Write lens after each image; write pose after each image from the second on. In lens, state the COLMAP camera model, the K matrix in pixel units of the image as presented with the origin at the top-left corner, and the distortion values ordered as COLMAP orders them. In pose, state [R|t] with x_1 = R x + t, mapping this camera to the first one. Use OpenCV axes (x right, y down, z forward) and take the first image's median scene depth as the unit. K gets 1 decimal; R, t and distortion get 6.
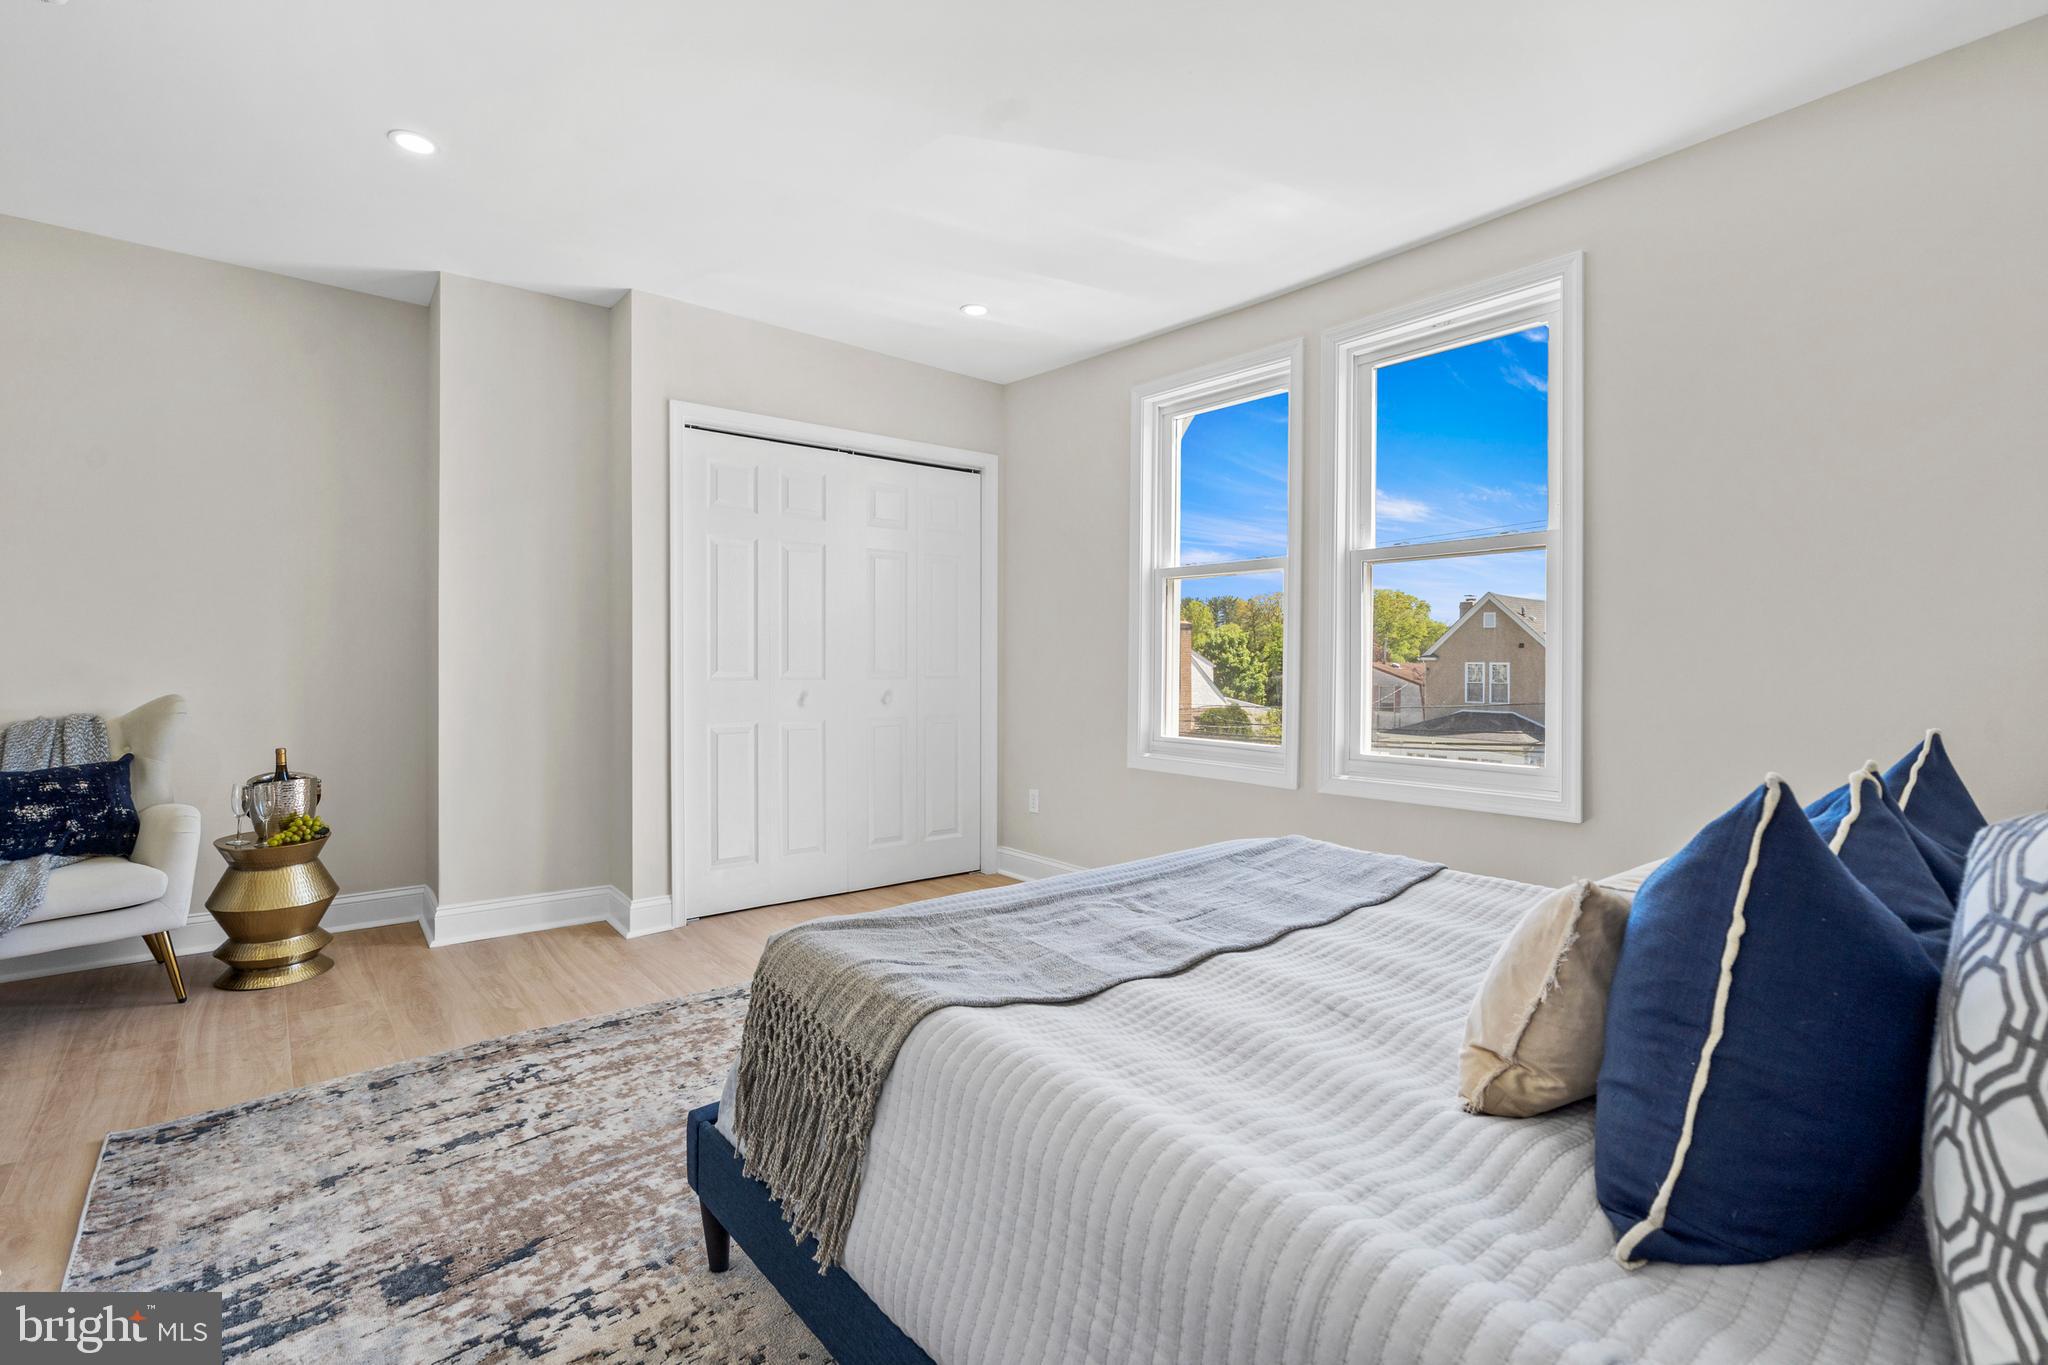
lens RADIAL K [[924.1, 0, 1024.0], [0, 924.1, 682.5], [0, 0, 1]] dist [-0.004804, -0.001251]
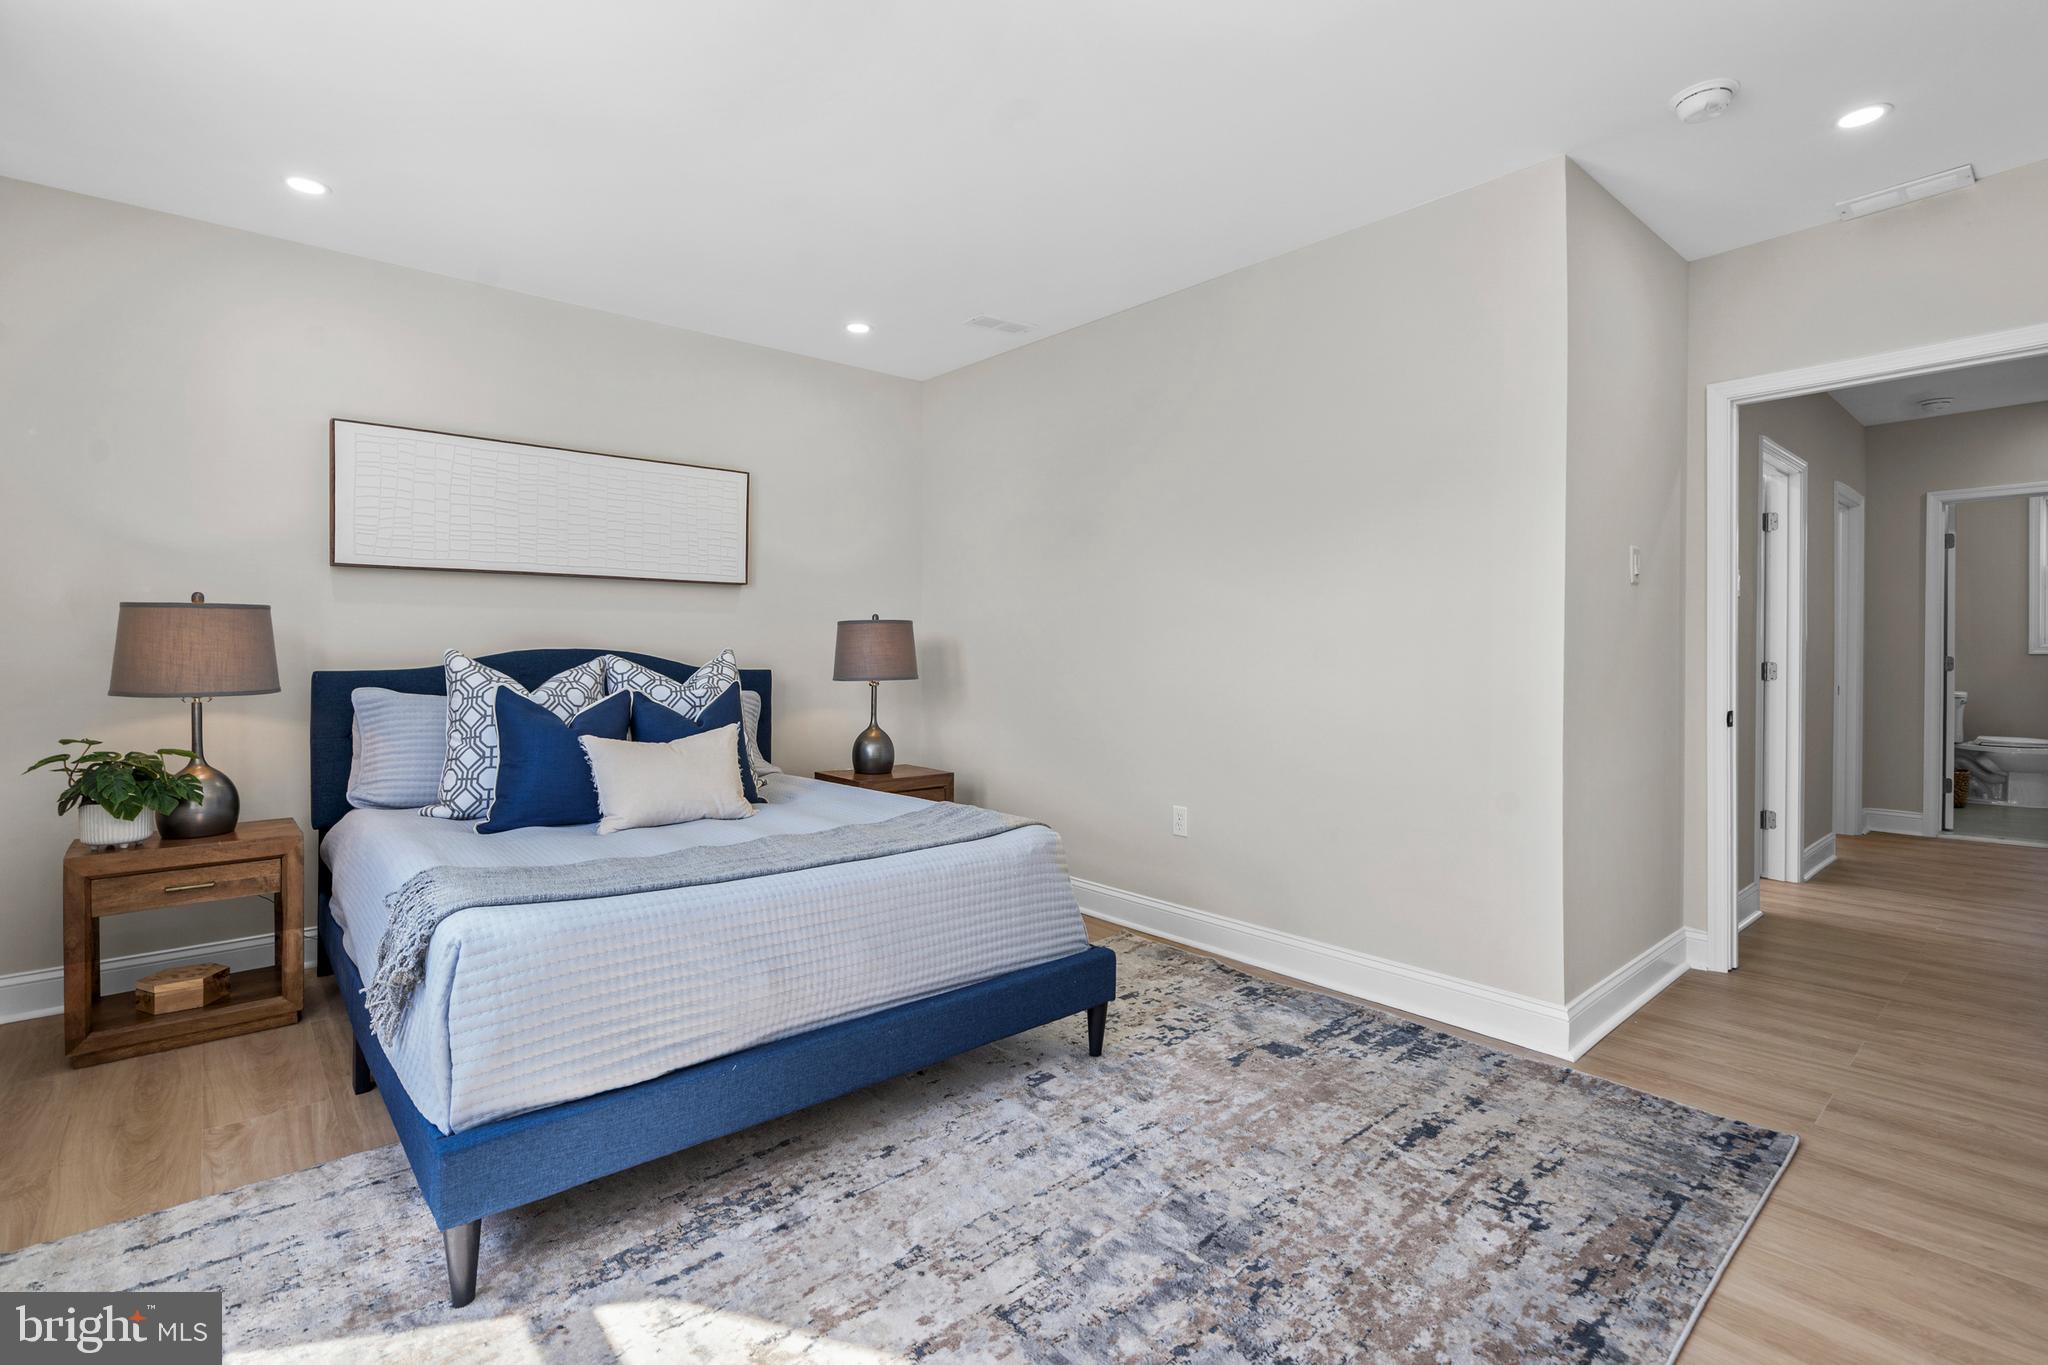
lens RADIAL K [[943.0, 0, 1023.4], [0, 943.0, 652.9], [0, 0, 1]] dist [-0.001288, 0.000156]
pose [[-0.999711, -0.002838, -0.023879, -0.109001], [-0.003514, 0.999593, 0.028320, -0.046817], [0.023788, 0.028396, -0.999314, 1.613714]]
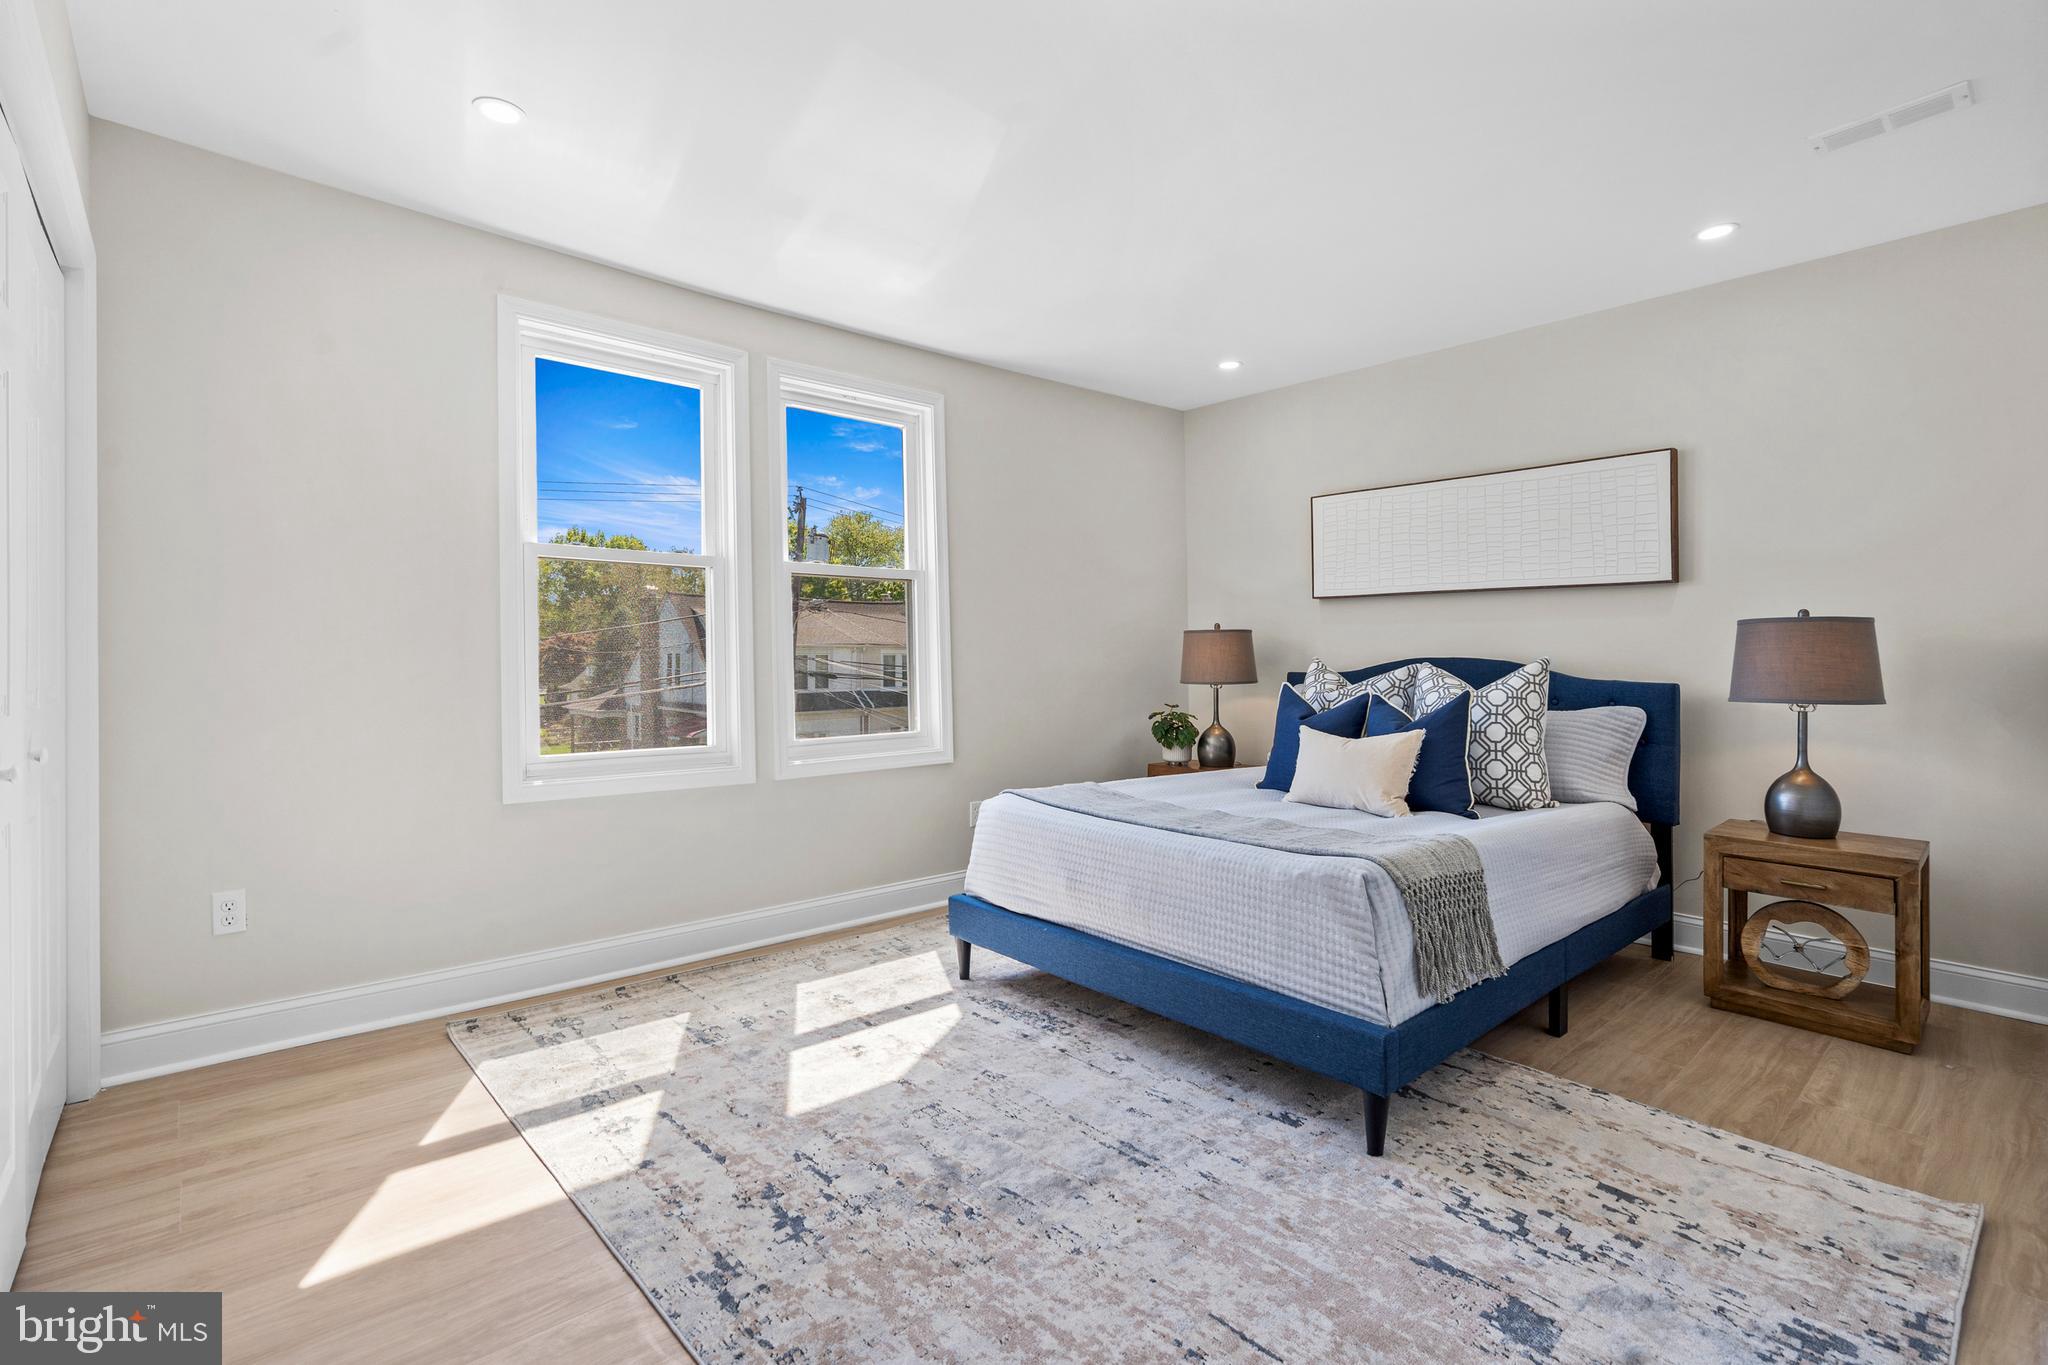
lens RADIAL K [[934.0, 0, 1015.5], [0, 934.0, 661.4], [0, 0, 1]] dist [-0.002563, 0.000581]
pose [[-0.032141, -0.007579, 0.999455, -0.995308], [0.020705, 0.999752, 0.008247, -0.031013], [-0.999269, 0.020959, -0.031976, 0.959715]]
